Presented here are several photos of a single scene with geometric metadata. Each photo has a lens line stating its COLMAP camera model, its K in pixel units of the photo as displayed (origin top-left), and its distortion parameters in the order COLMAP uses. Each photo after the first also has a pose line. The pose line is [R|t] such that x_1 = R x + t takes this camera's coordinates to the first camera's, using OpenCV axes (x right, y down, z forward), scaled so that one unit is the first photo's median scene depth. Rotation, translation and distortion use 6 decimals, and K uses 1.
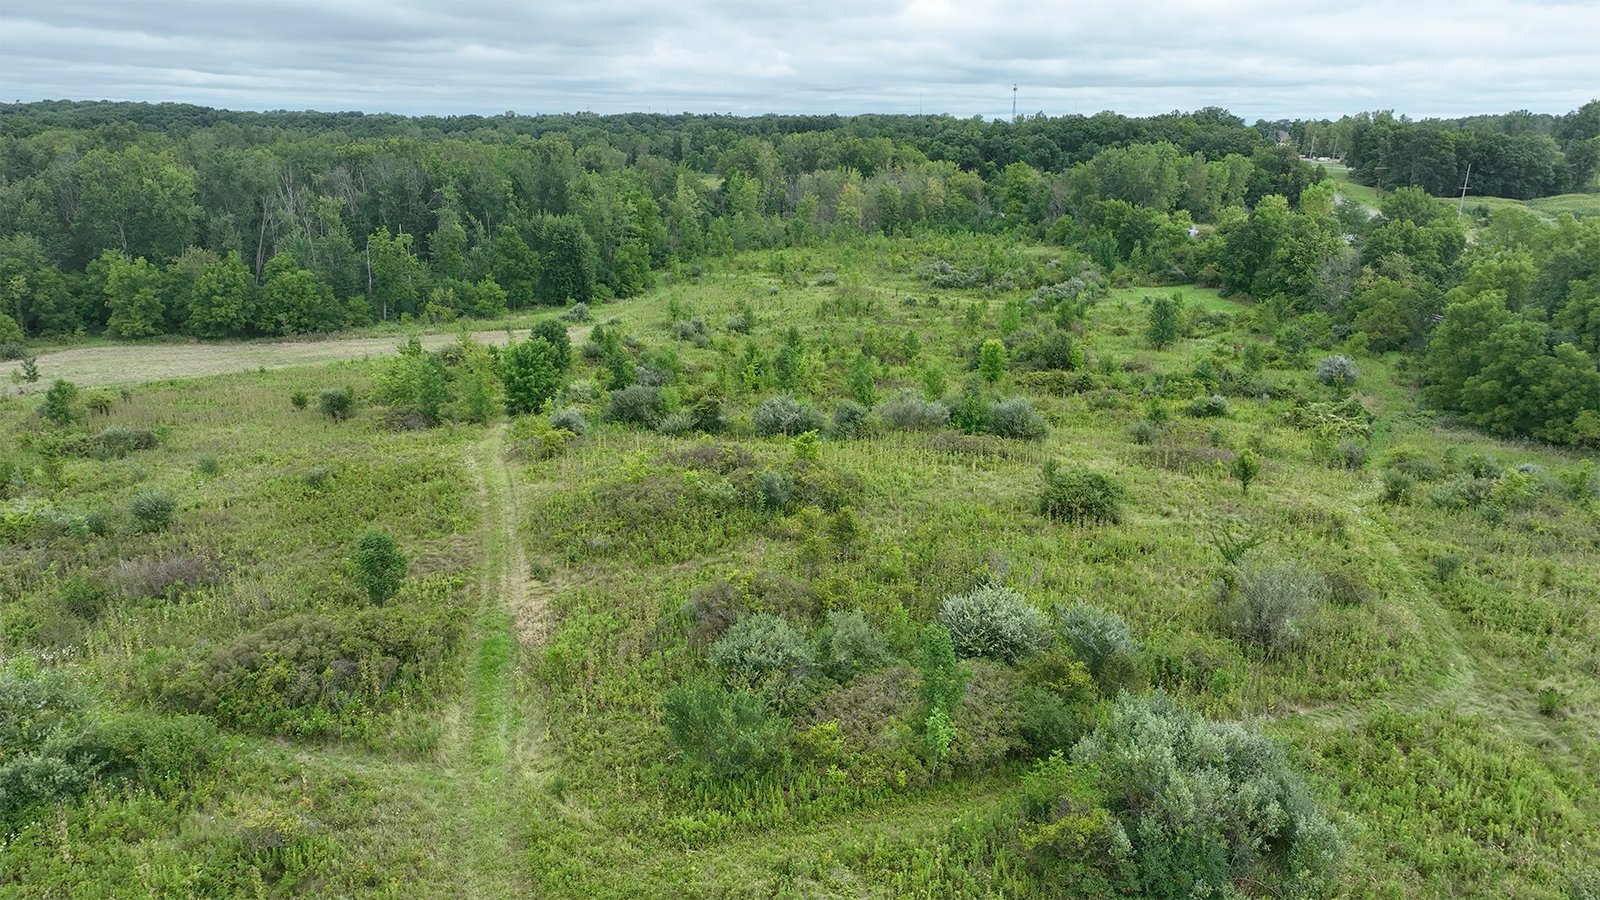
lens RADIAL K [[1120.7, 0, 803.6], [0, 1120.7, 443.4], [0, 0, 1]] dist [0.005721, 0.009497]
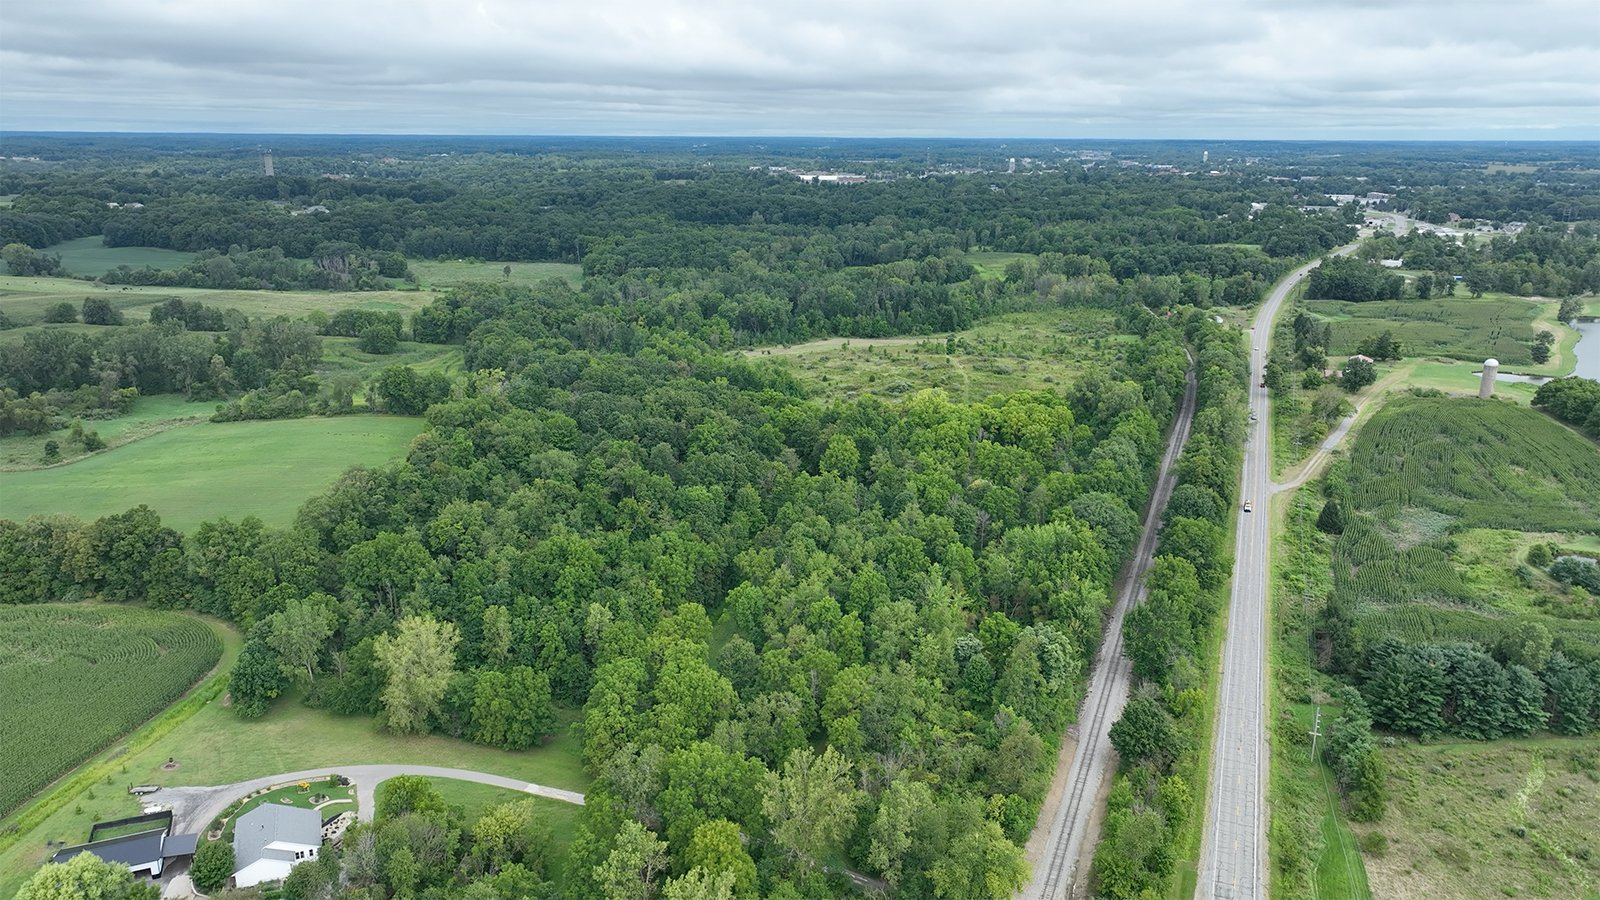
lens RADIAL K [[1120.7, 0, 803.6], [0, 1120.7, 443.4], [0, 0, 1]] dist [0.005721, 0.009497]
pose [[0.960092, 0.074674, -0.269532, 0.337385], [-0.076424, 0.997067, 0.004011, 0.253076], [0.269041, 0.016748, 0.962983, -2.581934]]
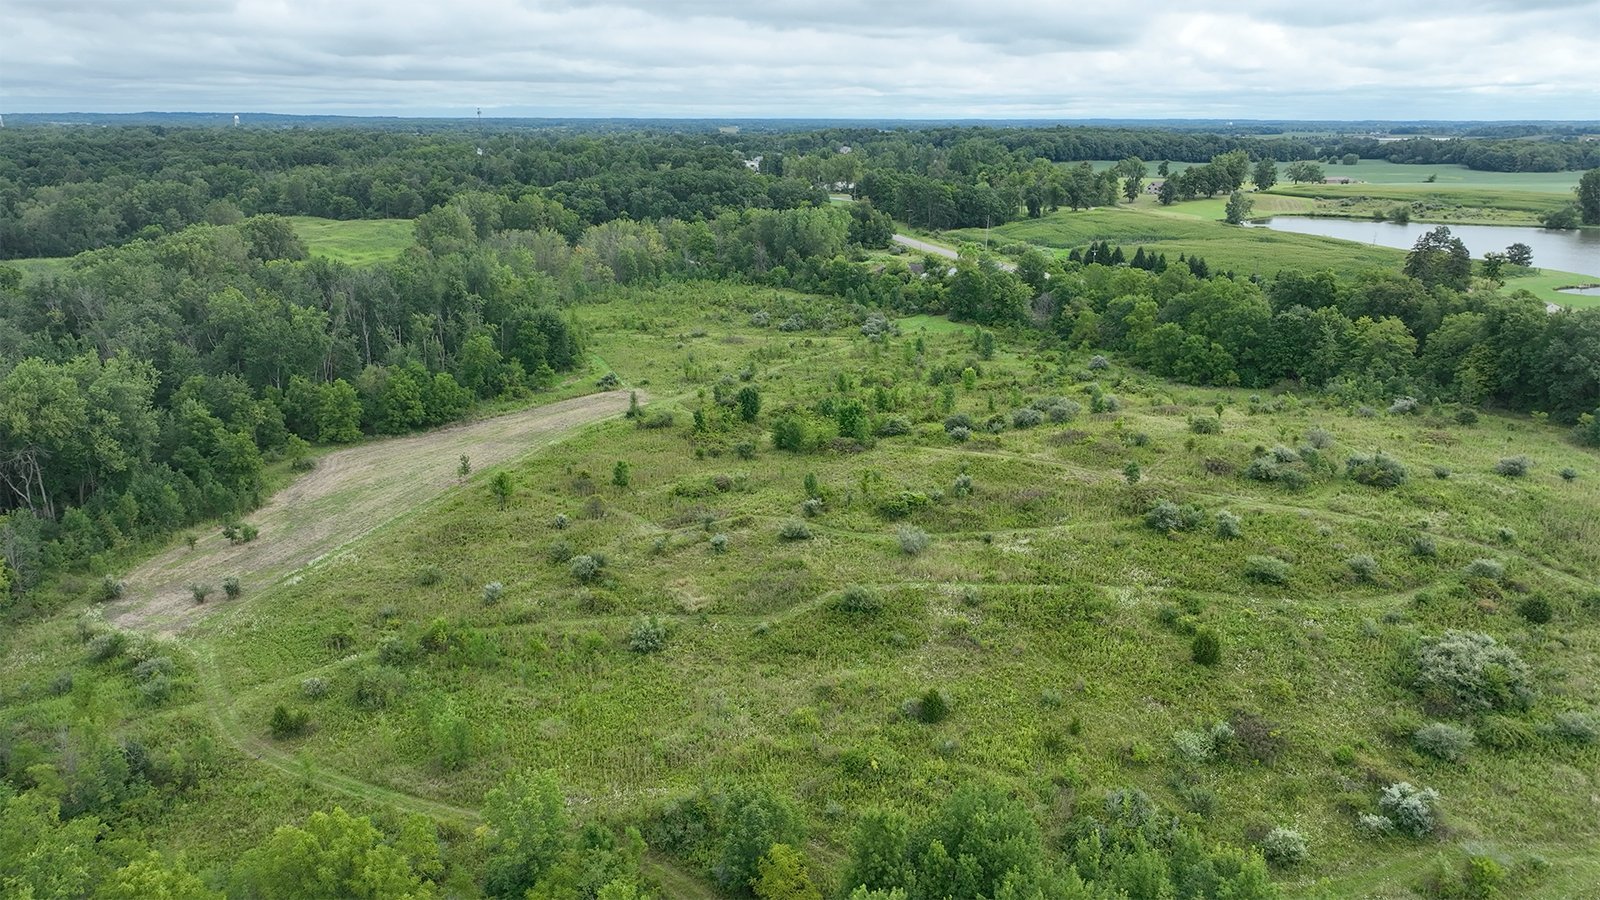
lens RADIAL K [[1120.7, 0, 803.6], [0, 1120.7, 443.4], [0, 0, 1]] dist [0.005721, 0.009497]
pose [[0.845410, -0.152780, 0.511802, -0.703520], [0.148388, 0.987678, 0.049723, -0.068507], [-0.513092, 0.033908, 0.857664, -0.312472]]
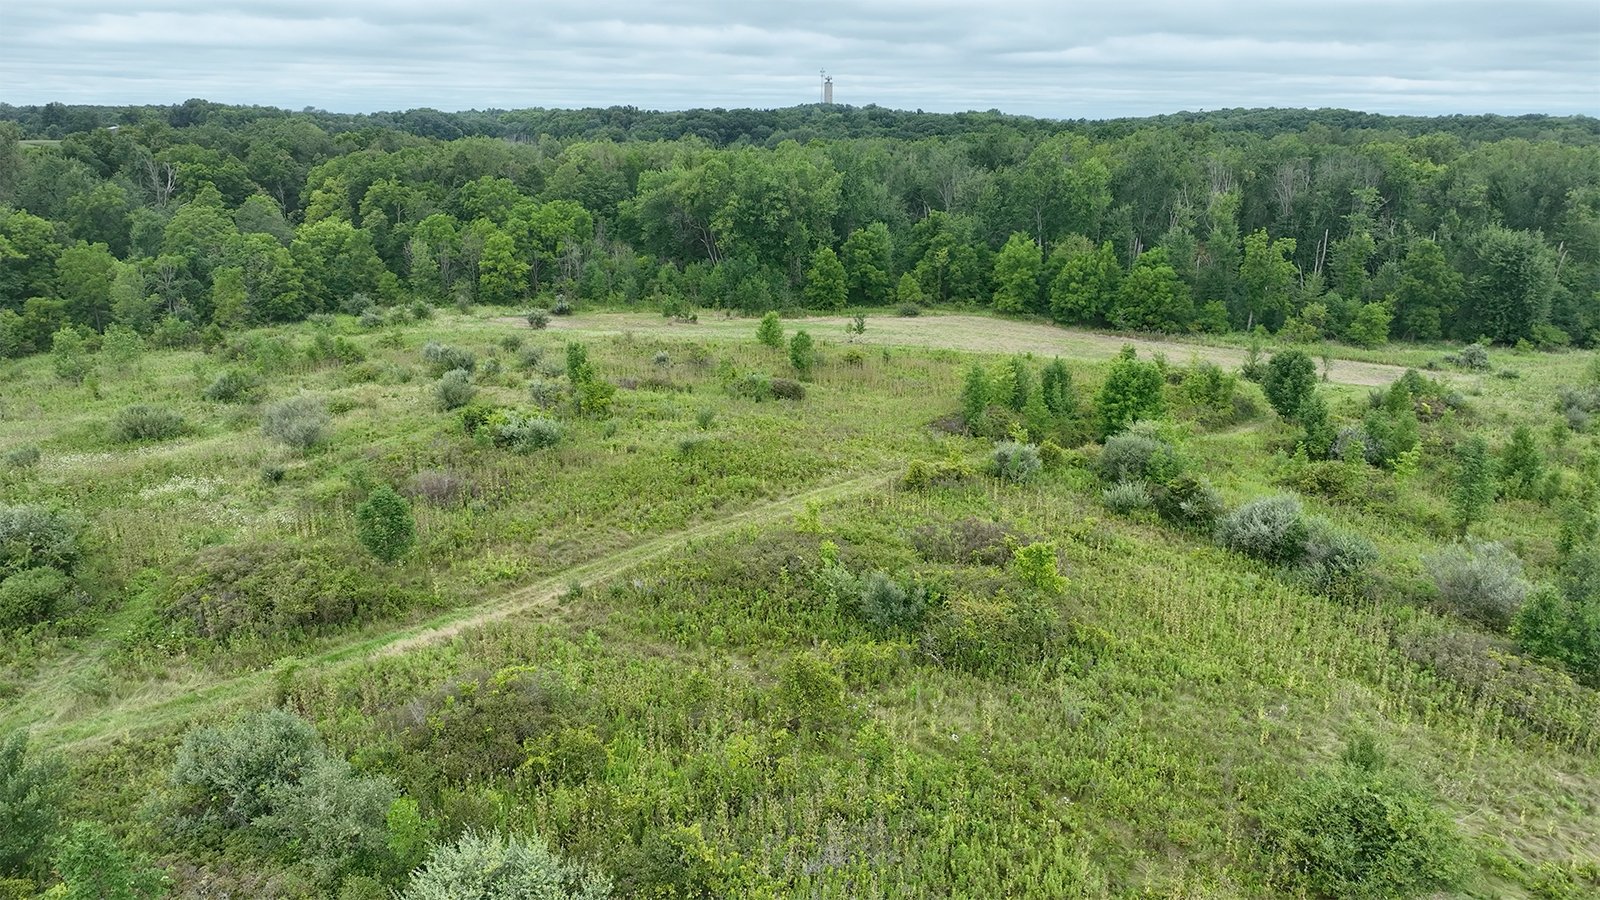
lens RADIAL K [[1120.7, 0, 803.6], [0, 1120.7, 443.4], [0, 0, 1]] dist [0.005721, 0.009497]
pose [[0.577892, 0.218374, -0.786354, 0.147310], [-0.223498, 0.969047, 0.104860, -0.035268], [0.784913, 0.115151, 0.608811, 0.170759]]
